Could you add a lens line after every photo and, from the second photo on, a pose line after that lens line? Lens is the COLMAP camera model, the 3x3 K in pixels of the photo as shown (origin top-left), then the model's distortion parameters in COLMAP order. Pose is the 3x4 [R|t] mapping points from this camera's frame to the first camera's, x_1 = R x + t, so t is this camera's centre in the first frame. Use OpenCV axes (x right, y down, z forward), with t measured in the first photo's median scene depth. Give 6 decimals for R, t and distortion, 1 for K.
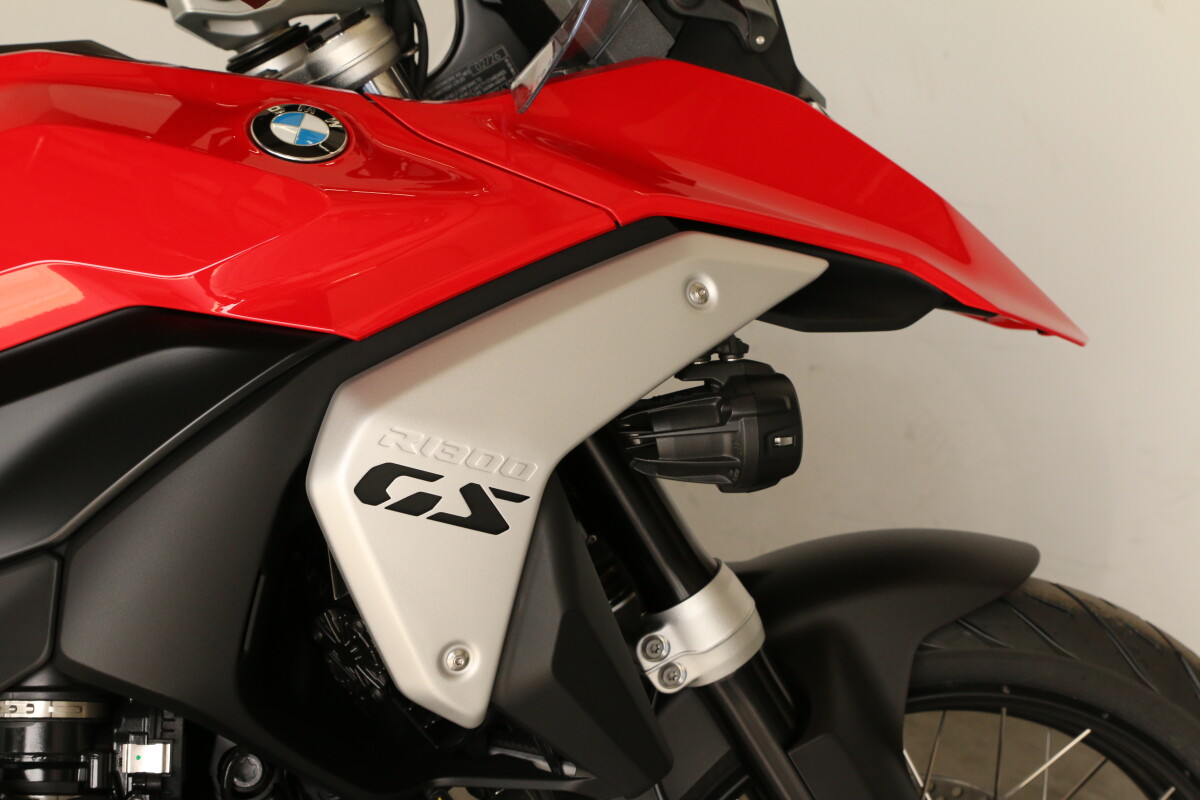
lens RADIAL K [[2216.1, 0, 600.0], [0, 2216.1, 400.0], [0, 0, 1]] dist [-0.012808, -0.006813]
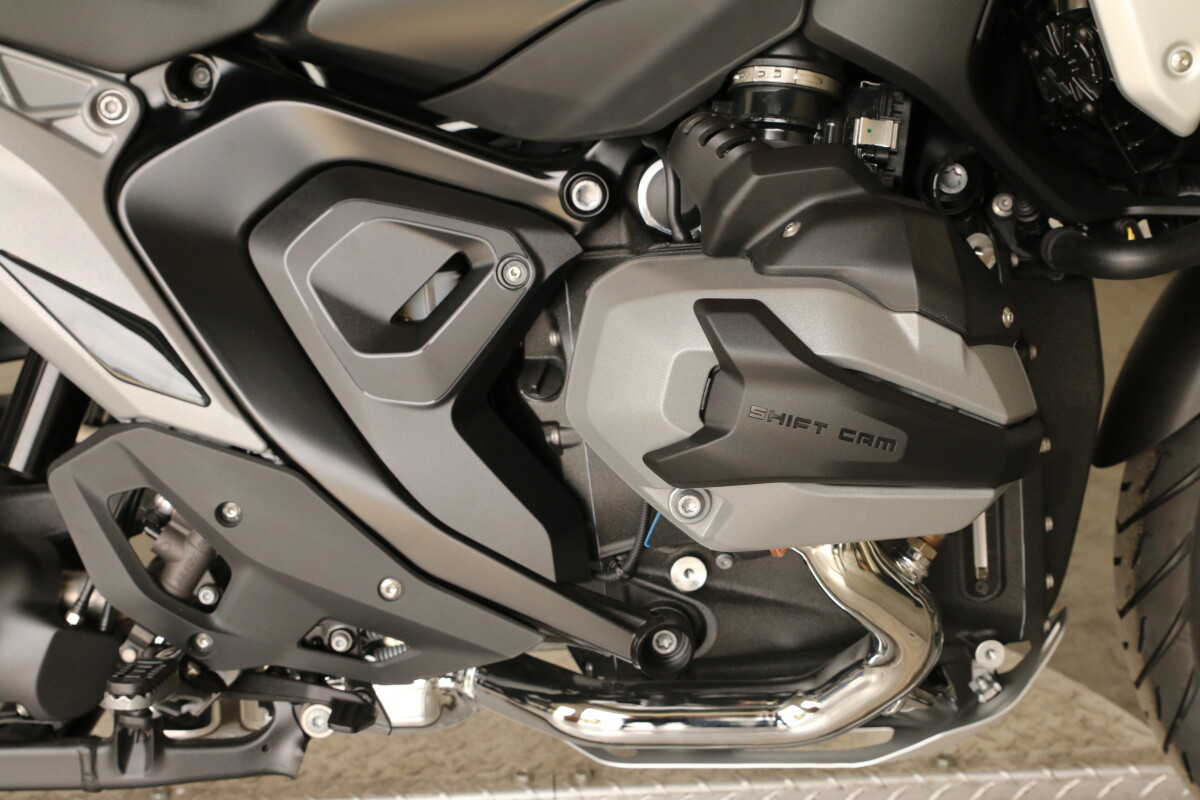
lens RADIAL K [[2216.1, 0, 600.0], [0, 2216.1, 400.0], [0, 0, 1]] dist [-0.012808, -0.006813]
pose [[0.970199, 0.100305, -0.220576, -0.083981], [-0.080452, 0.992004, 0.097238, 0.196441], [0.228565, -0.076595, 0.970511, -0.090193]]
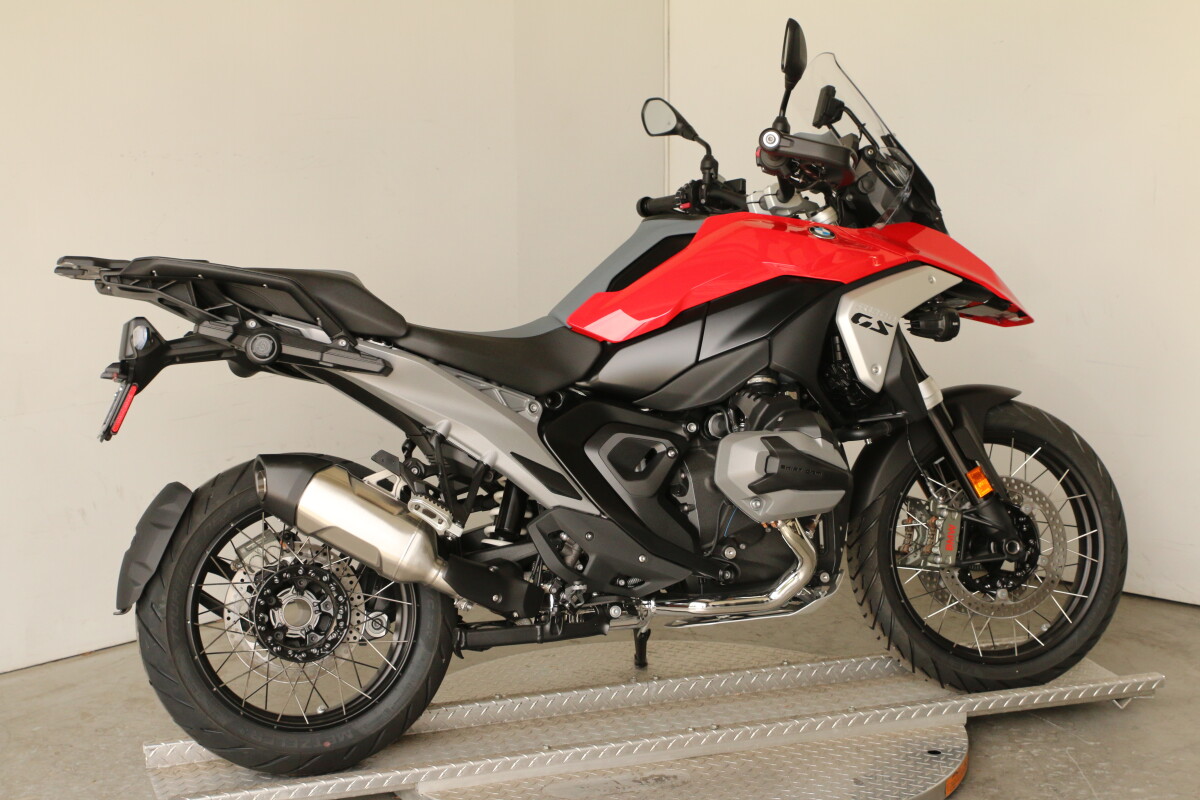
lens RADIAL K [[2127.1, 0, 600.0], [0, 2127.1, 400.0], [0, 0, 1]] dist [-0.010885, 0.089752]
pose [[0.998481, 0.004318, 0.054936, -0.701653], [0.005518, 0.984077, -0.177655, 0.777620], [-0.054828, 0.177688, 0.982558, -2.373147]]
